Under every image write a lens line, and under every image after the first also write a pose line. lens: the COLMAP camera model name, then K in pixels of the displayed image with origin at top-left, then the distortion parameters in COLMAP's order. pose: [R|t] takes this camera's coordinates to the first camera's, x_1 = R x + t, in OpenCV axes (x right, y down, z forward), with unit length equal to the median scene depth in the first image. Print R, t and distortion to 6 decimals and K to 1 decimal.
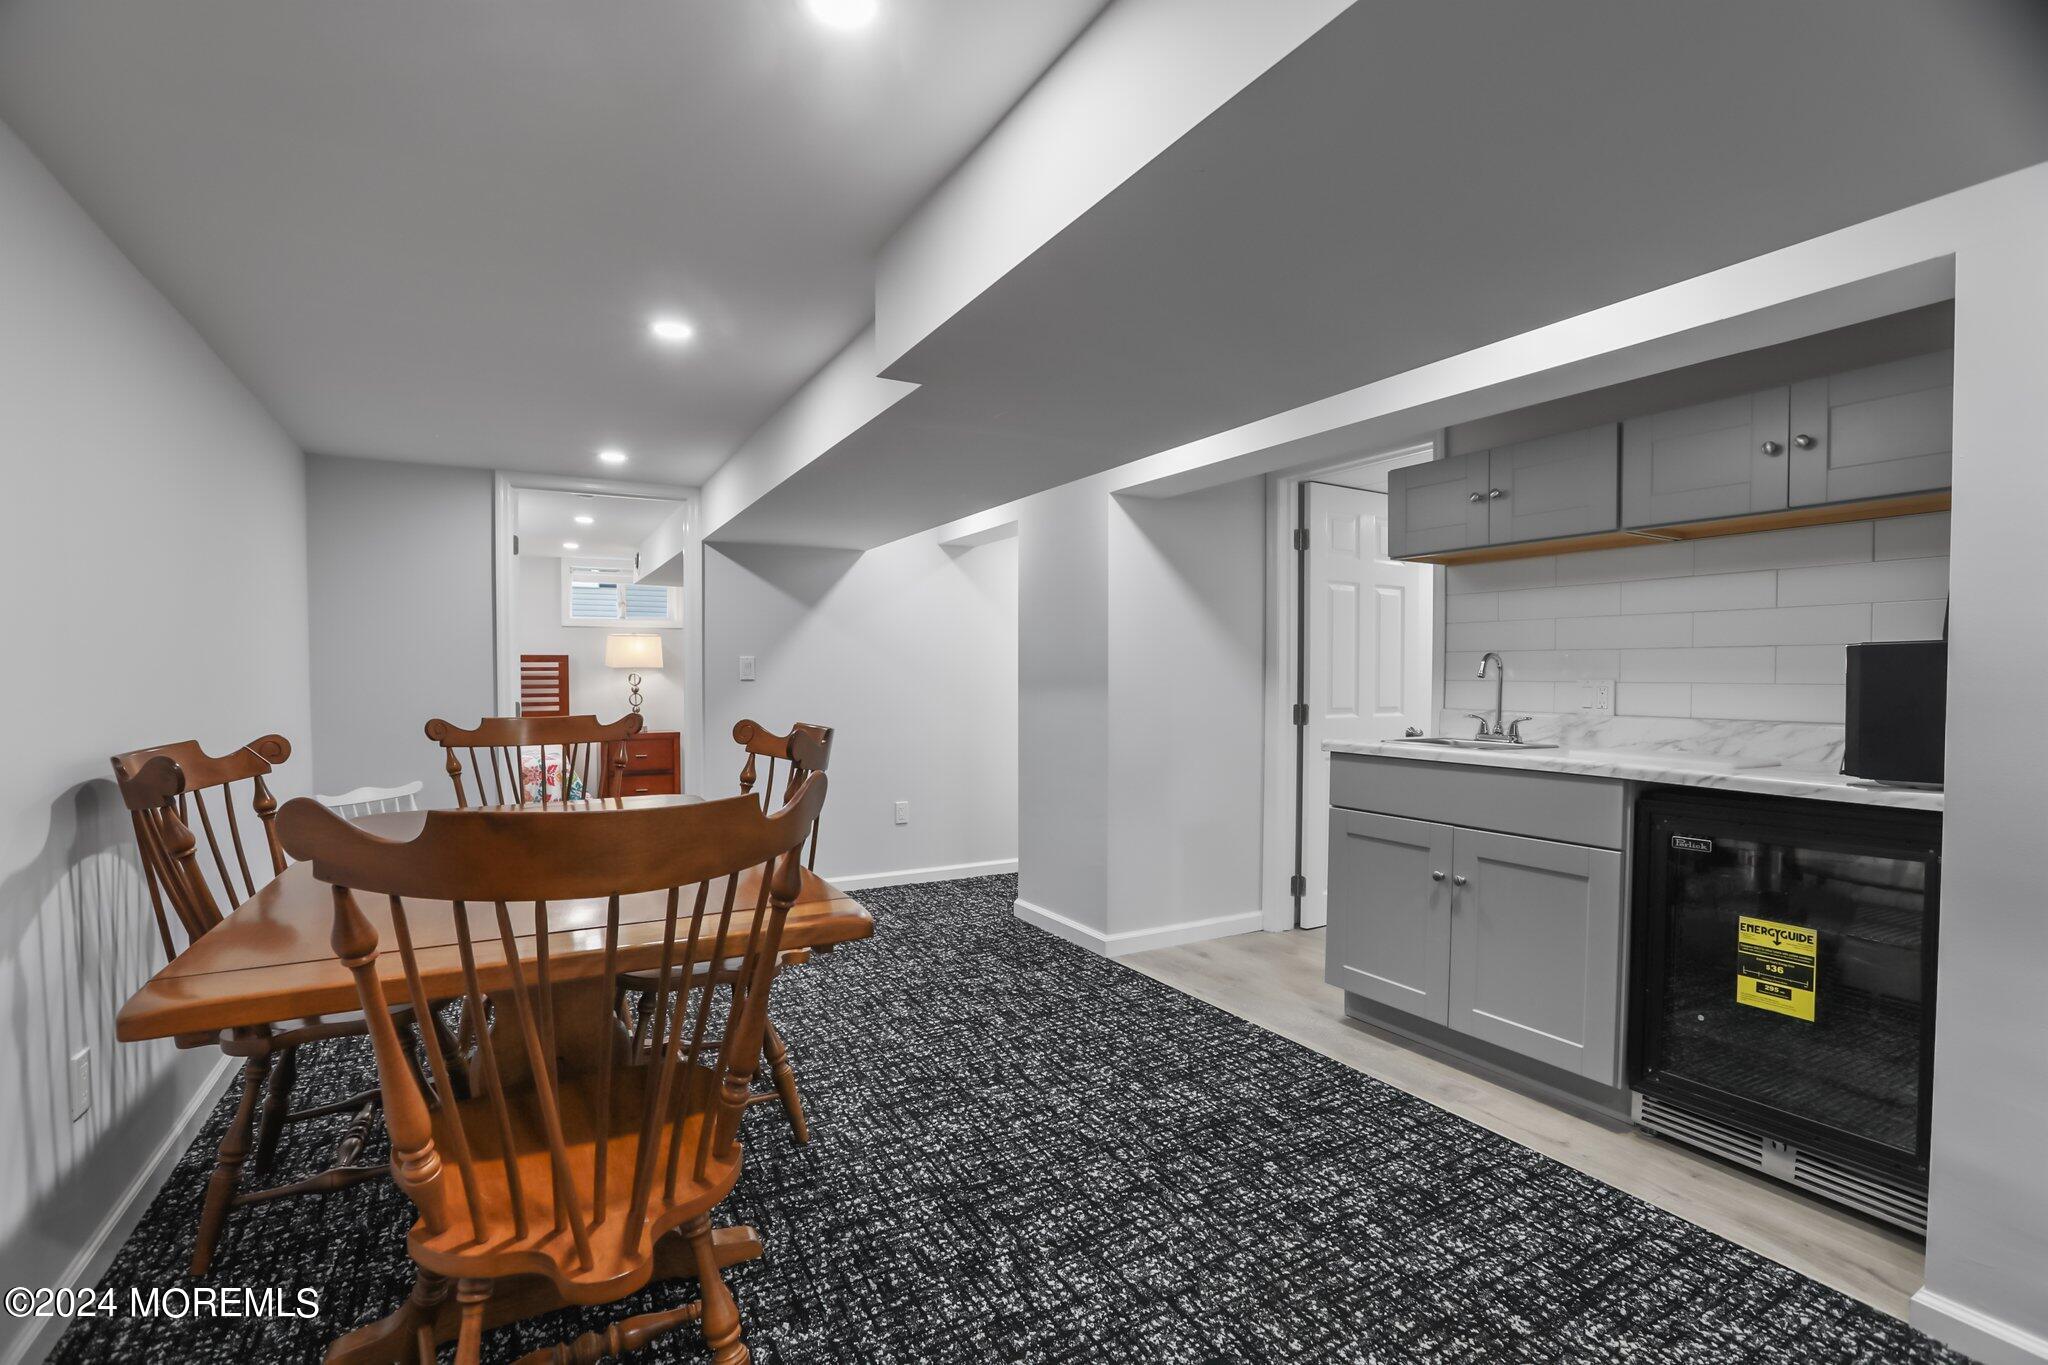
lens RADIAL K [[919.6, 0, 1015.9], [0, 919.6, 686.2], [0, 0, 1]] dist [-0.025742, 0.001023]
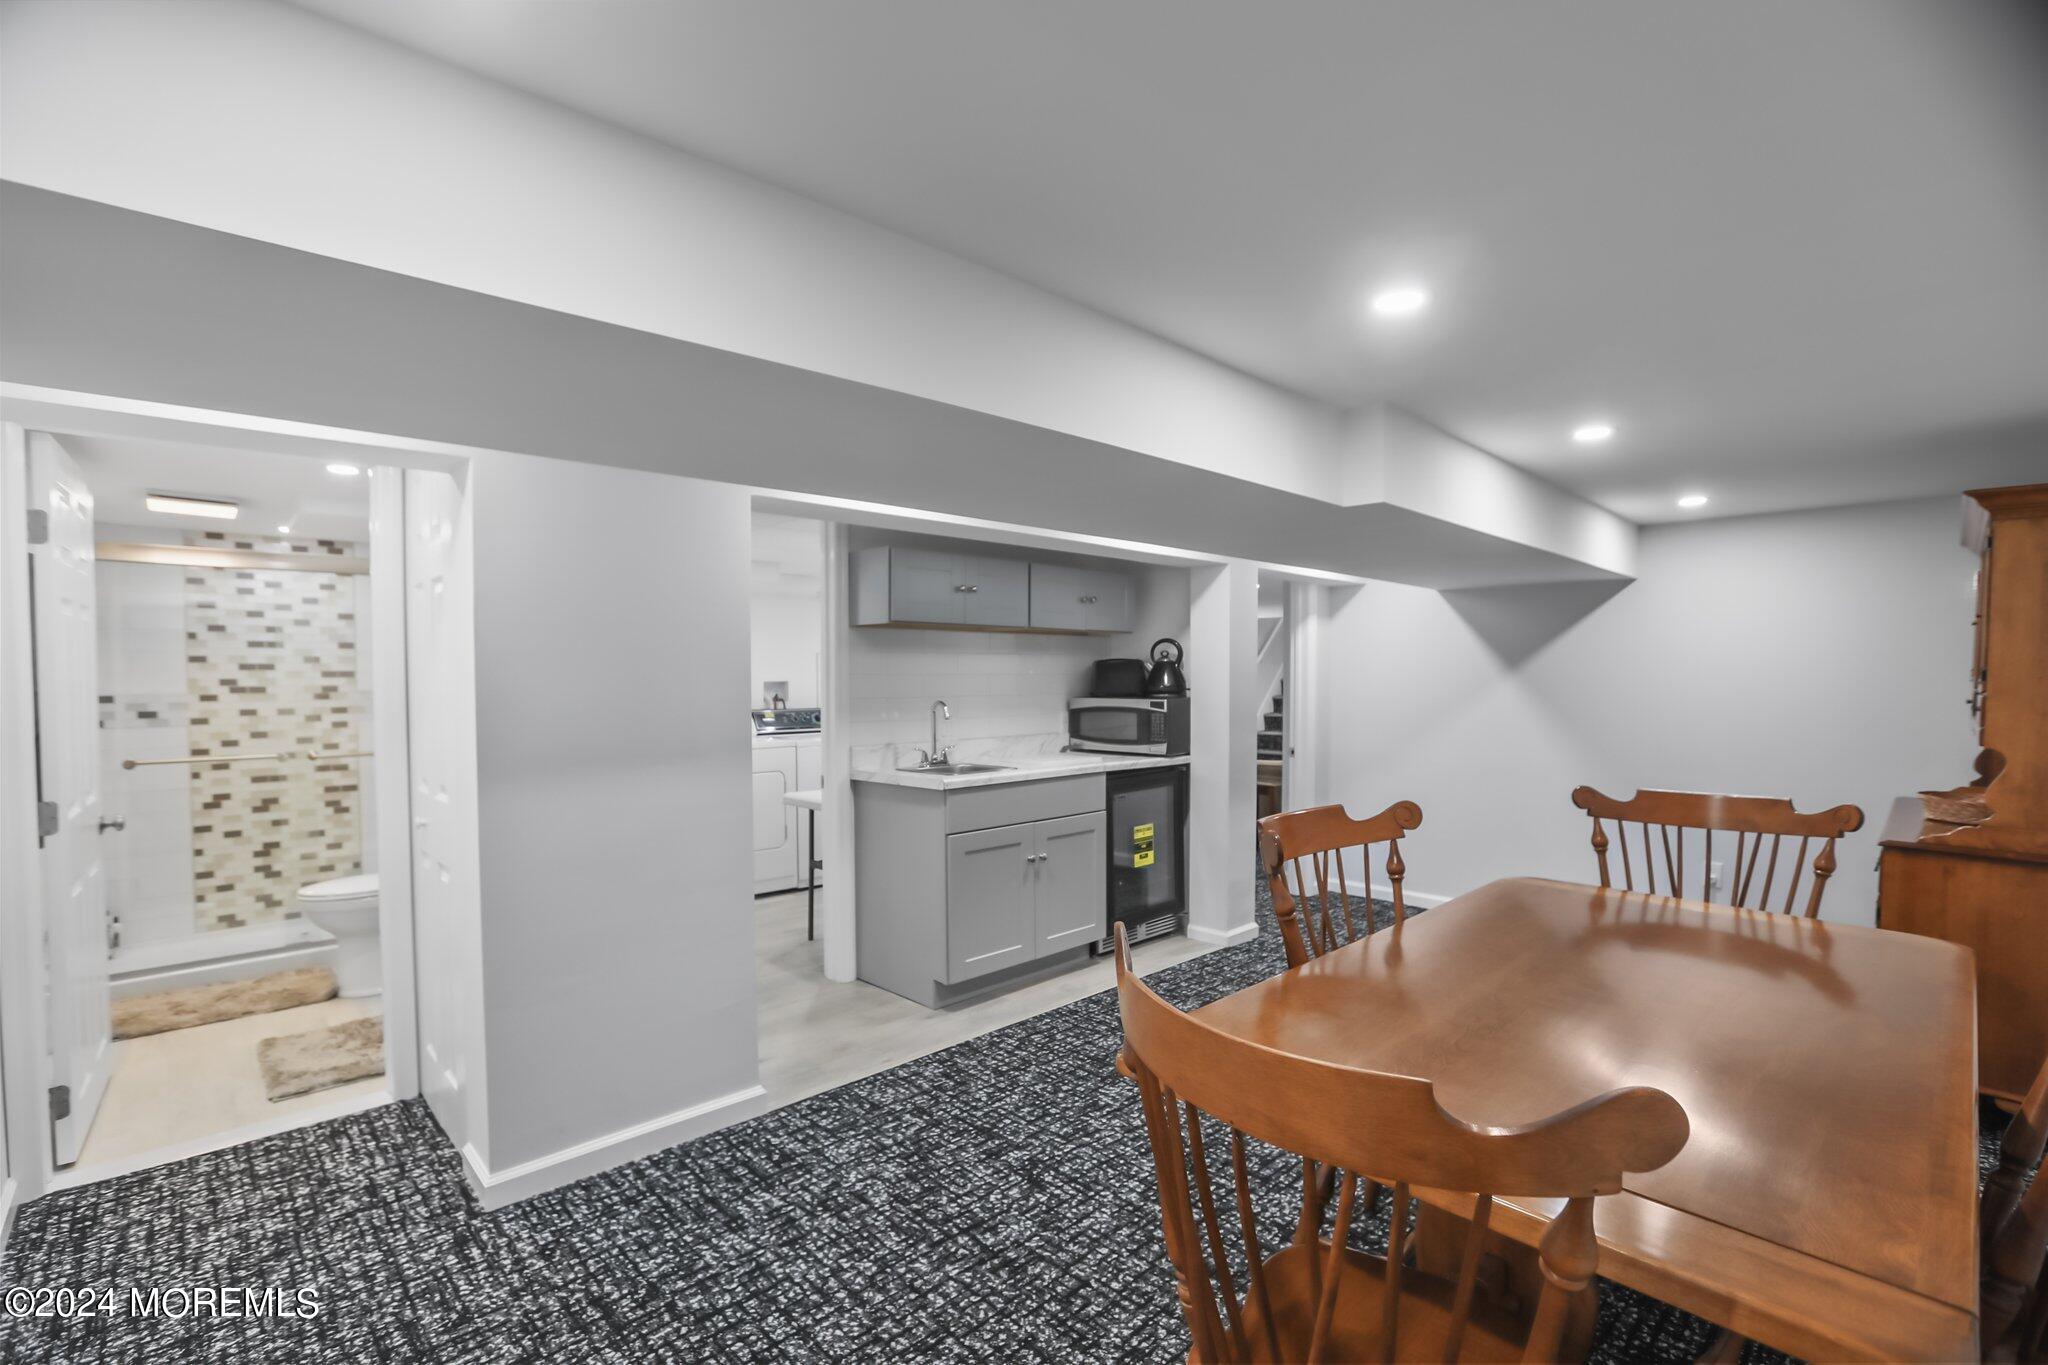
lens RADIAL K [[919.6, 0, 1016.5], [0, 919.6, 690.2], [0, 0, 1]] dist [-0.025742, 0.001023]
pose [[-0.243341, -0.012098, 0.969865, -0.821442], [0.014896, 0.999758, 0.016208, -0.071111], [-0.969826, 0.018391, -0.243102, 1.199619]]
